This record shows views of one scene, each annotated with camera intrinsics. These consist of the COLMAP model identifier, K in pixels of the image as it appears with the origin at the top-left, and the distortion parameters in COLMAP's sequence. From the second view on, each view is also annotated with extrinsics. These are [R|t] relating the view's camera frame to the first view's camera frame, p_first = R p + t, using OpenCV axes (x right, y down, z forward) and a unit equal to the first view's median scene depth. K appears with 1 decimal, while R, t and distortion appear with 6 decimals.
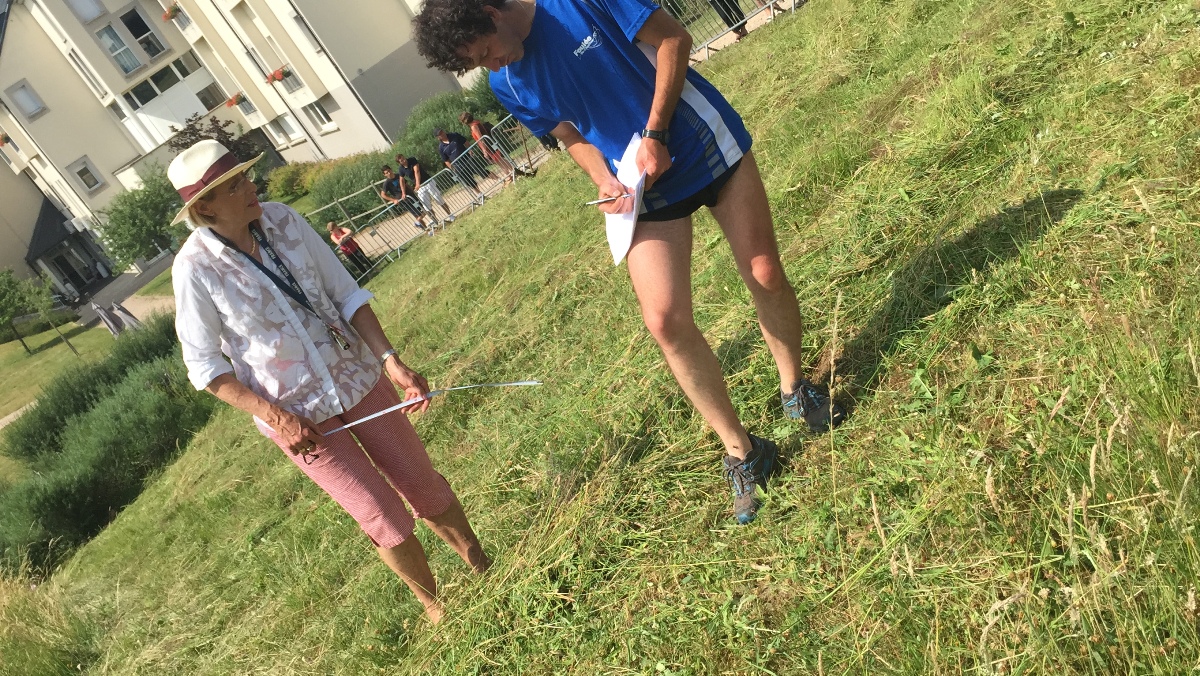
lens RADIAL K [[1231.7, 0, 593.1], [0, 1231.7, 323.9], [0, 0, 1]] dist [0.080512, -0.110933]
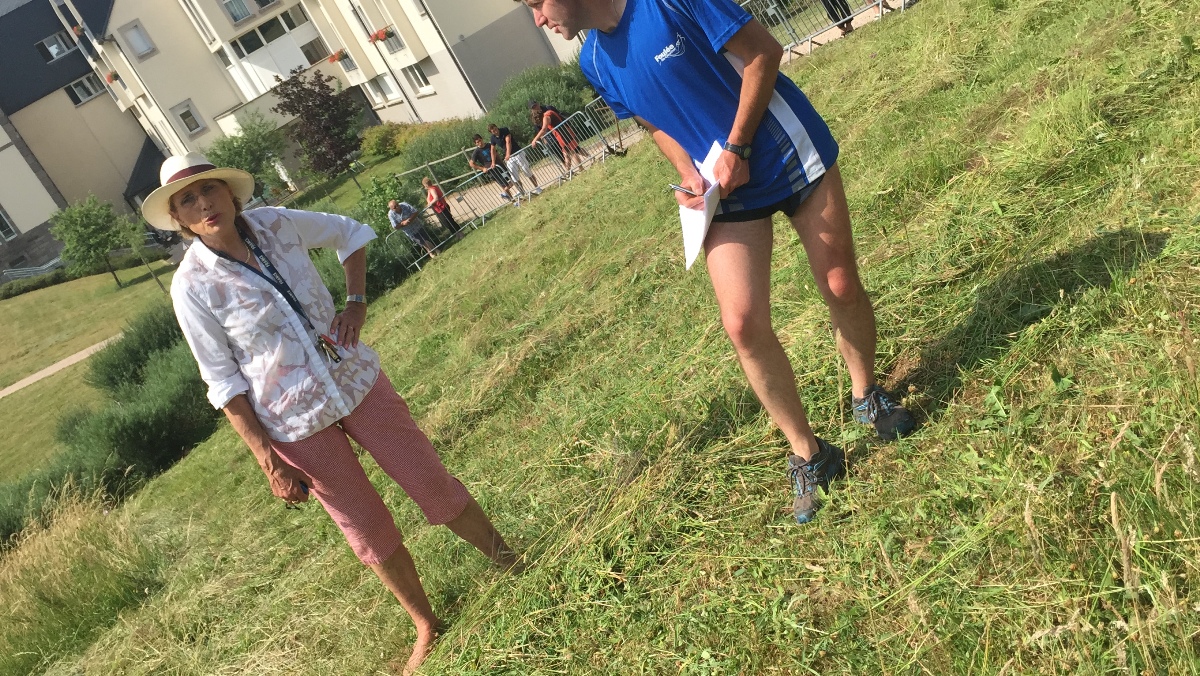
lens RADIAL K [[1231.7, 0, 593.1], [0, 1231.7, 323.9], [0, 0, 1]] dist [0.080512, -0.110933]
pose [[0.993893, 0.092739, -0.059805, -0.000548], [-0.091811, 0.995612, 0.018096, -0.000602], [0.061221, -0.012495, 0.998046, -0.003628]]
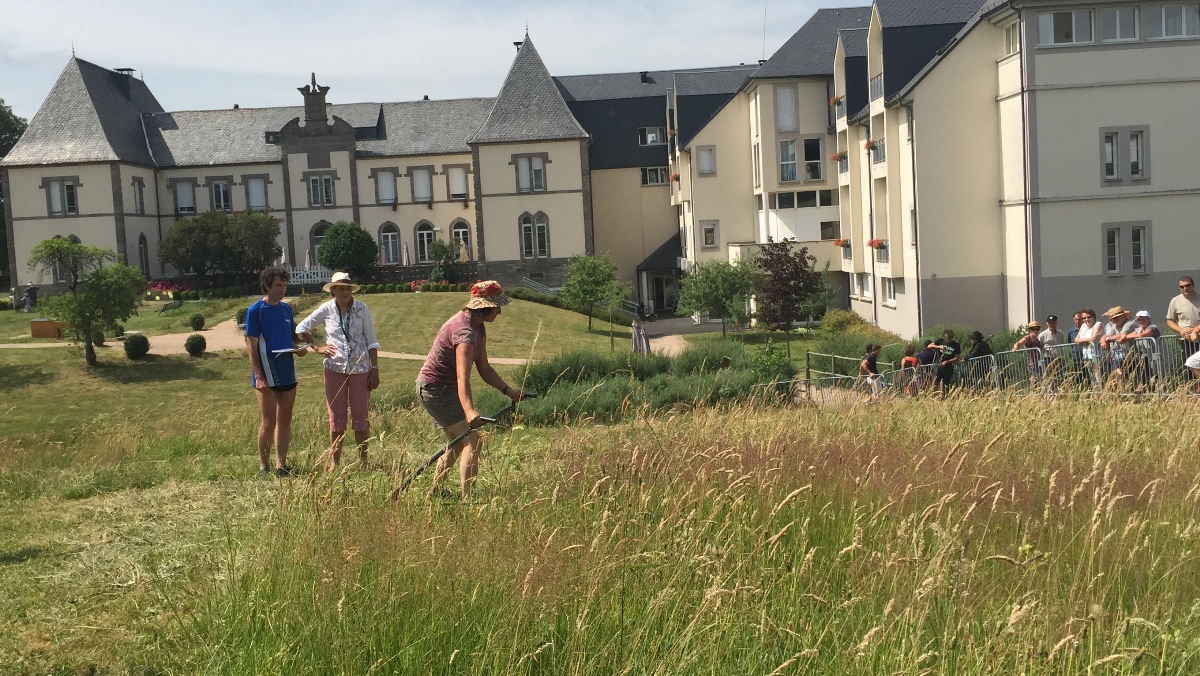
lens RADIAL K [[1232.1, 0, 593.7], [0, 1232.1, 306.5], [0, 0, 1]] dist [0.061459, -0.015269]
pose [[0.735797, 0.515794, -0.438817, 0.584393], [-0.569205, 0.822110, 0.011896, -0.098607], [0.366891, 0.241023, 0.898498, -0.806220]]
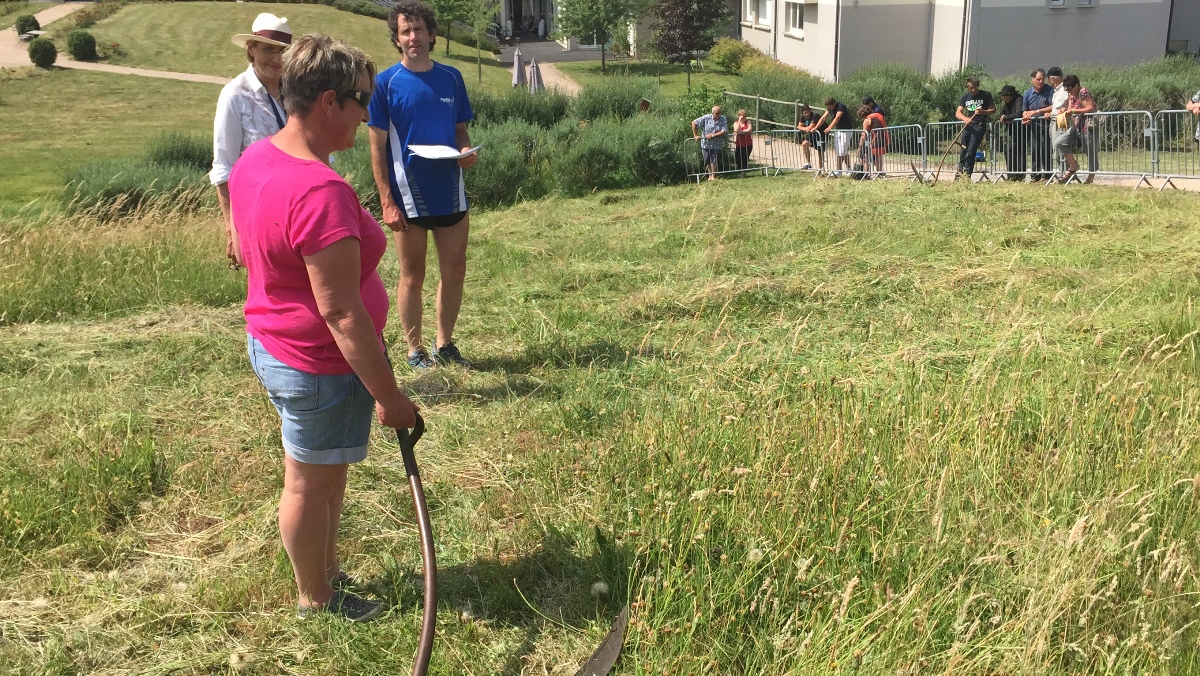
lens RADIAL K [[1231.7, 0, 593.1], [0, 1231.7, 323.9], [0, 0, 1]] dist [0.080512, -0.110933]
pose [[0.774275, 0.600472, -0.199831, 0.015211], [-0.587863, 0.799363, 0.124240, 0.016330], [0.234340, 0.021277, 0.971922, -0.086472]]
